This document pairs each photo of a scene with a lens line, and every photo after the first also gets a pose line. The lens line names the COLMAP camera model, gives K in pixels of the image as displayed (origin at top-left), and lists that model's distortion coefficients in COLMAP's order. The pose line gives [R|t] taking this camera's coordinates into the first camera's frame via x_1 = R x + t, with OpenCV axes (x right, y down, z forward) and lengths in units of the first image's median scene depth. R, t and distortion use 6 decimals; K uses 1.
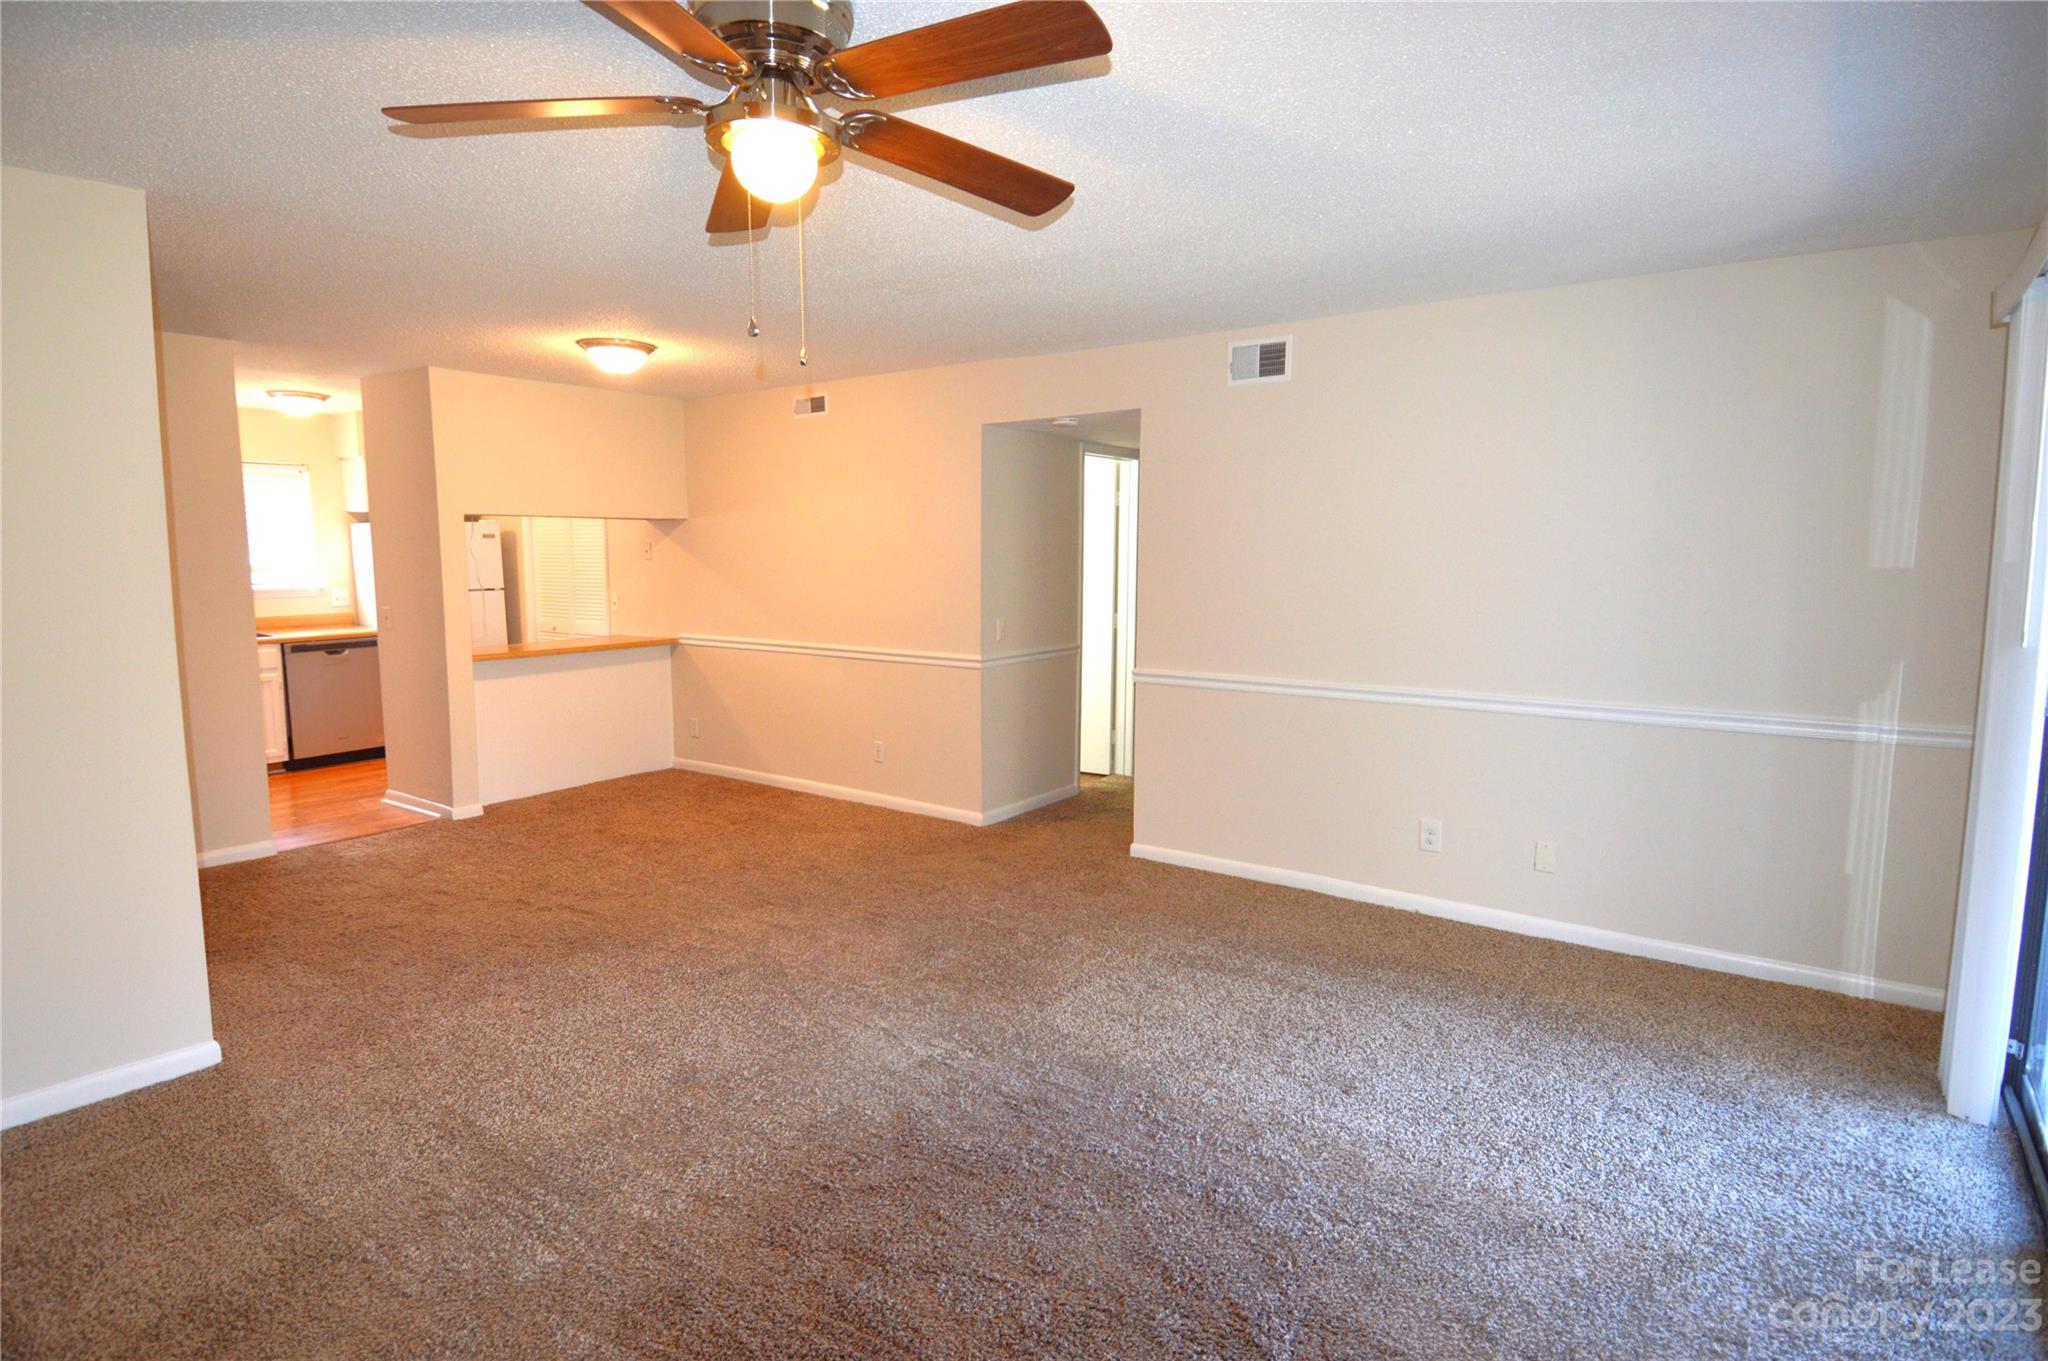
lens RADIAL K [[1089.2, 0, 1000.7], [0, 1089.2, 672.5], [0, 0, 1]] dist [0.025373, -0.000111]
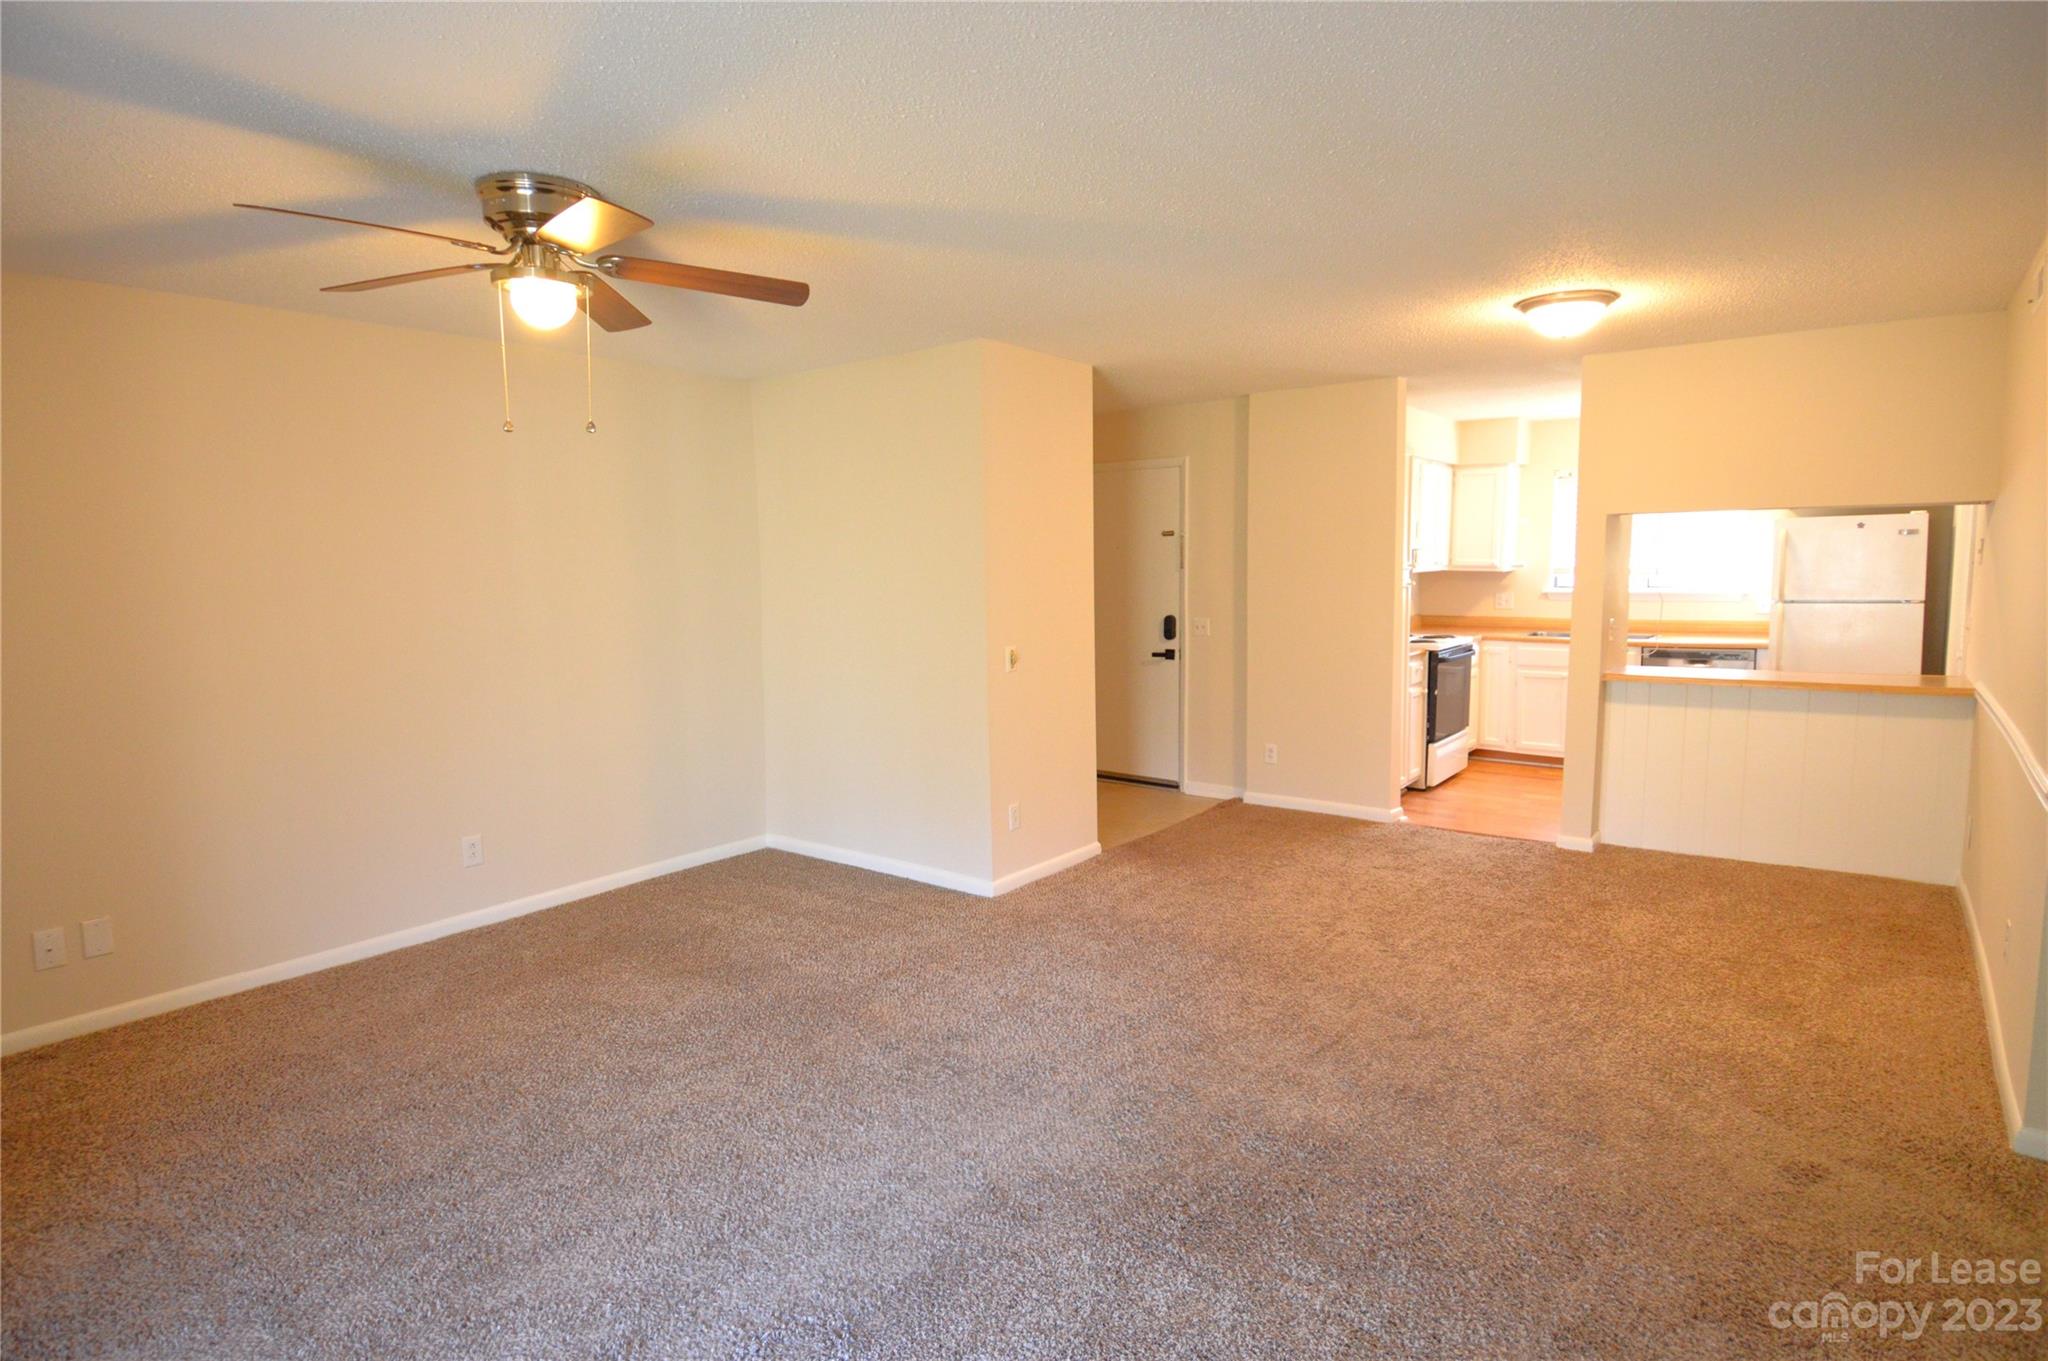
lens RADIAL K [[1074.9, 0, 1022.8], [0, 1074.9, 673.1], [0, 0, 1]] dist [0.050968, -0.060558]
pose [[-0.008041, 0.106748, -0.994254, 0.468580], [-0.098381, 0.989377, 0.107021, -0.075424], [0.995116, 0.098676, 0.002546, 0.632161]]
